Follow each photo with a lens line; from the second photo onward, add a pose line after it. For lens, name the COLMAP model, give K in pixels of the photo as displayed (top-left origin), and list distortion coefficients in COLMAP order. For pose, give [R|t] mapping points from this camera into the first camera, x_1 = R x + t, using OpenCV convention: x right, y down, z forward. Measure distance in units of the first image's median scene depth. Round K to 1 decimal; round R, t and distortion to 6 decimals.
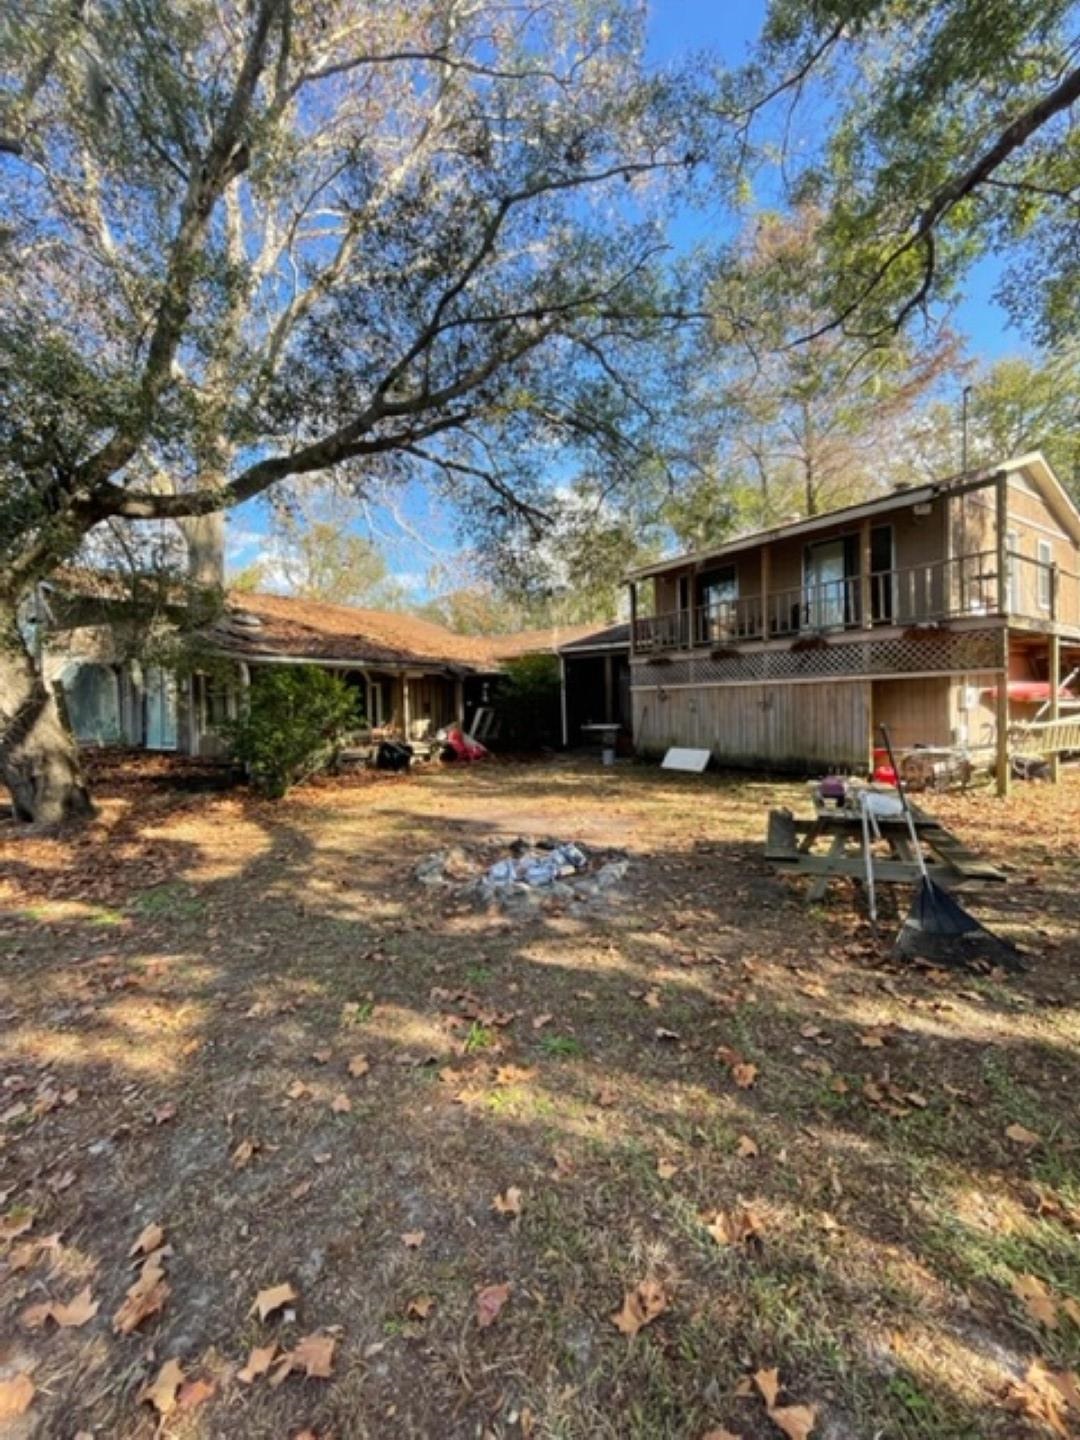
lens RADIAL K [[583.2, 0, 536.3], [0, 583.2, 708.9], [0, 0, 1]] dist [-0.000651, 0.000560]
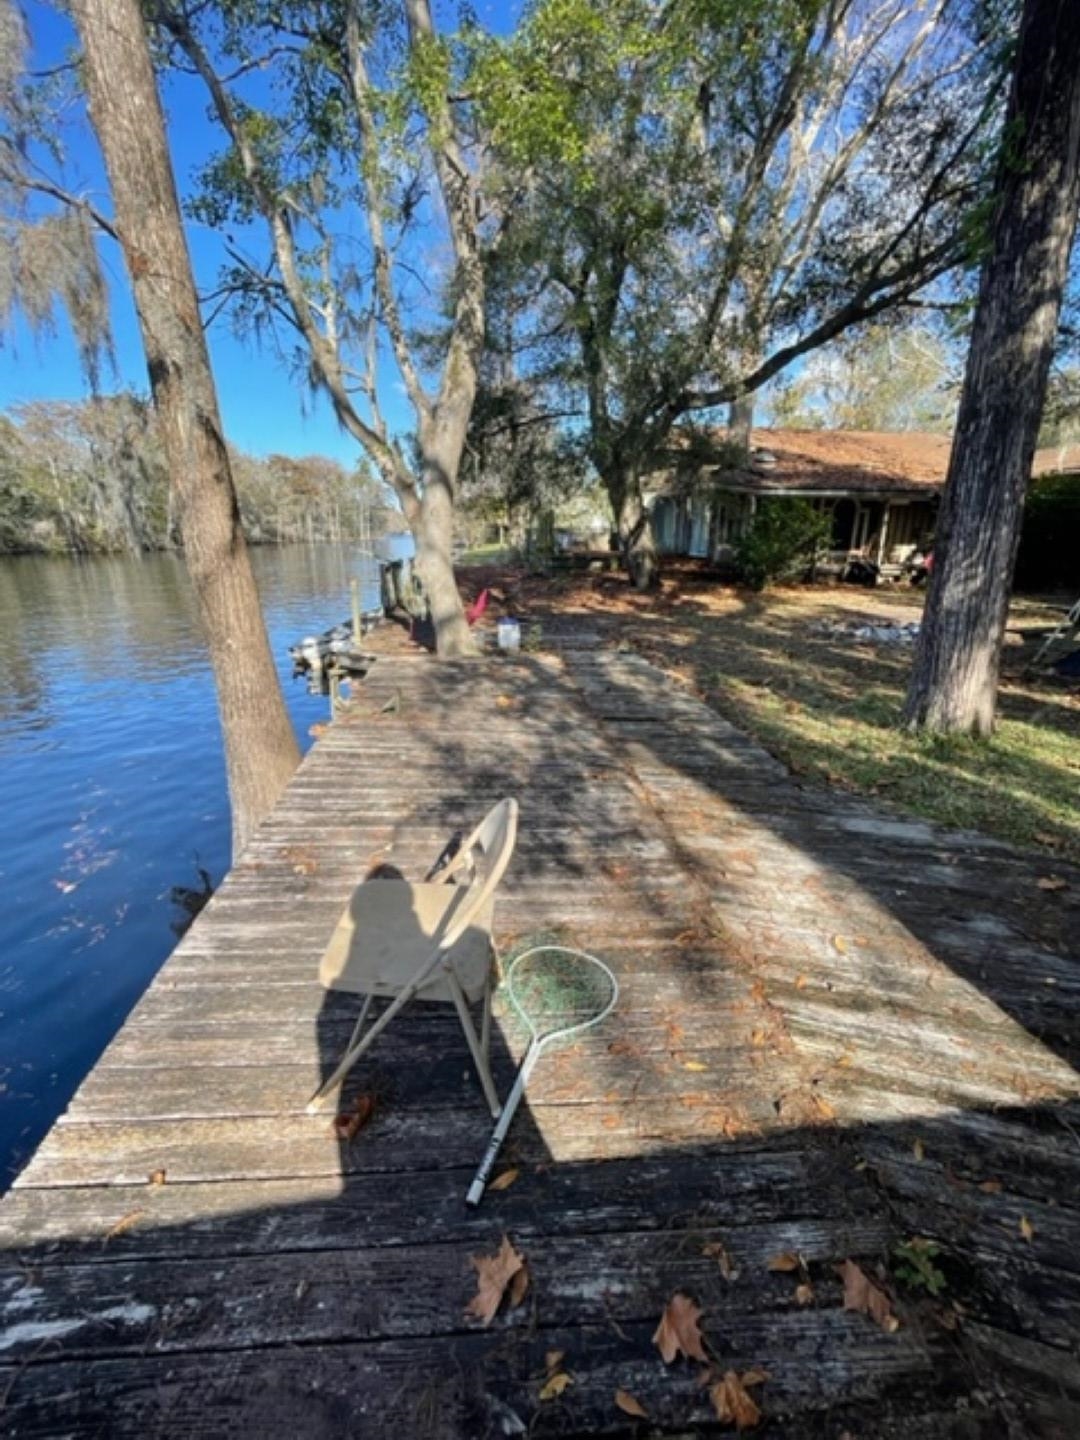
lens RADIAL K [[583.2, 0, 539.6], [0, 583.2, 708.7], [0, 0, 1]] dist [-0.000651, 0.000560]
pose [[0.672013, 0.238556, -0.701063, 0.249055], [-0.027611, 0.954106, 0.298195, 0.006464], [0.740024, -0.181034, 0.647759, -0.370933]]
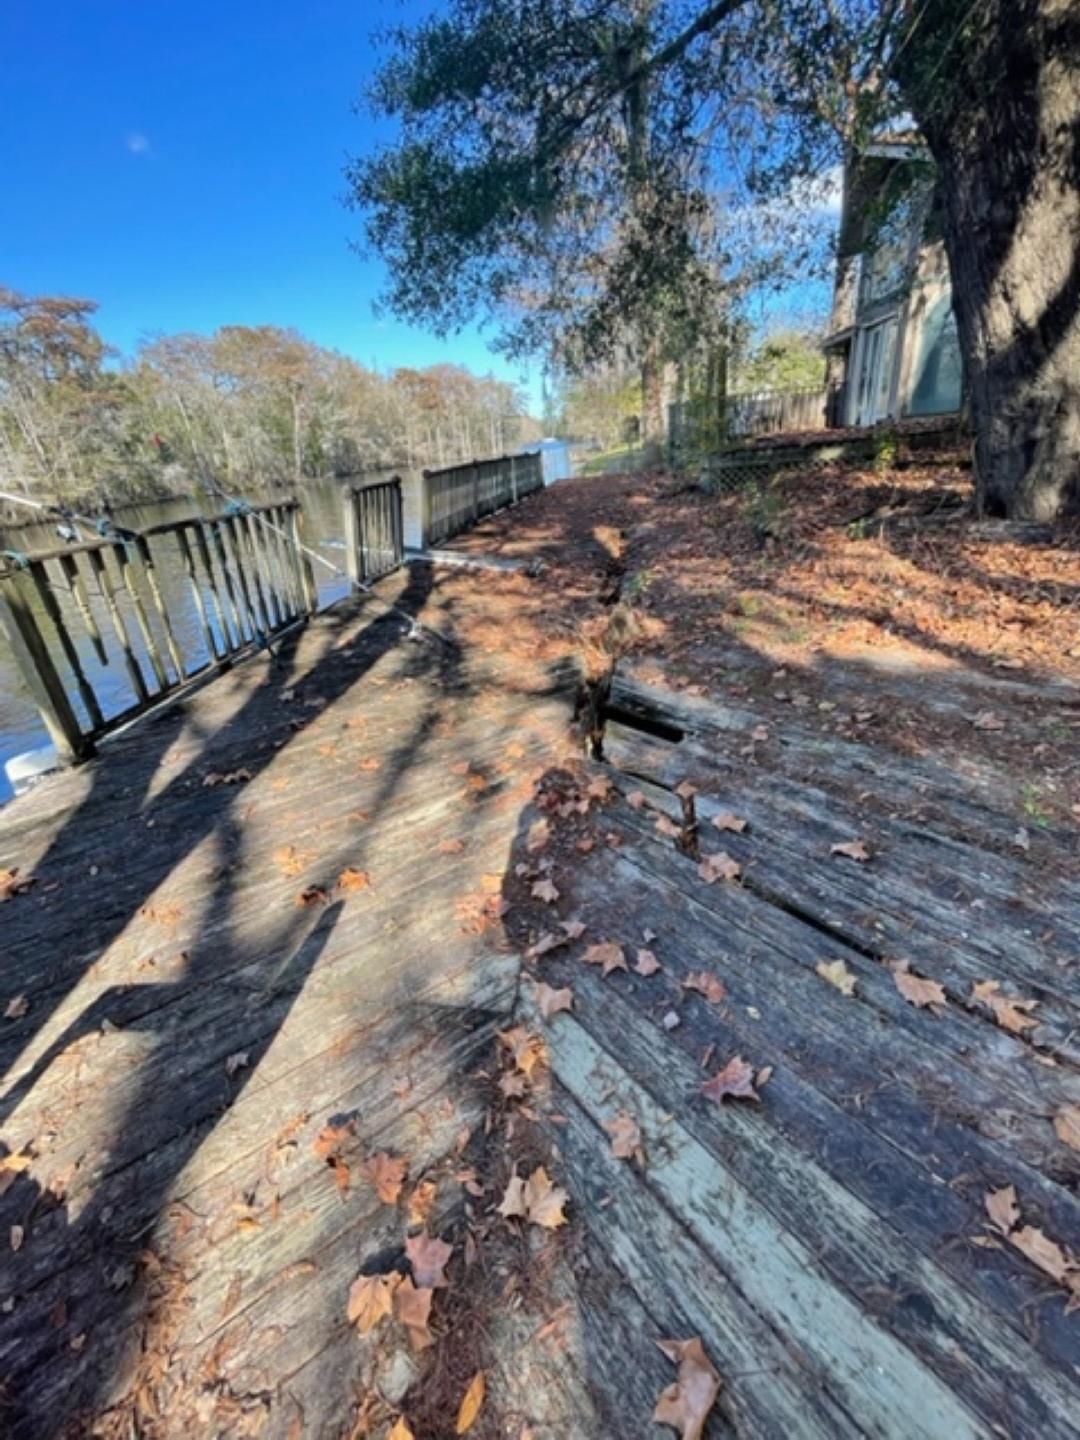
lens RADIAL K [[583.2, 0, 529.0], [0, 583.2, 717.1], [0, 0, 1]] dist [-0.000651, 0.000560]
pose [[0.478851, 0.354810, -0.803002, -0.327654], [0.073179, 0.895373, 0.439263, 0.043873], [0.874841, -0.269105, 0.402785, 0.133610]]
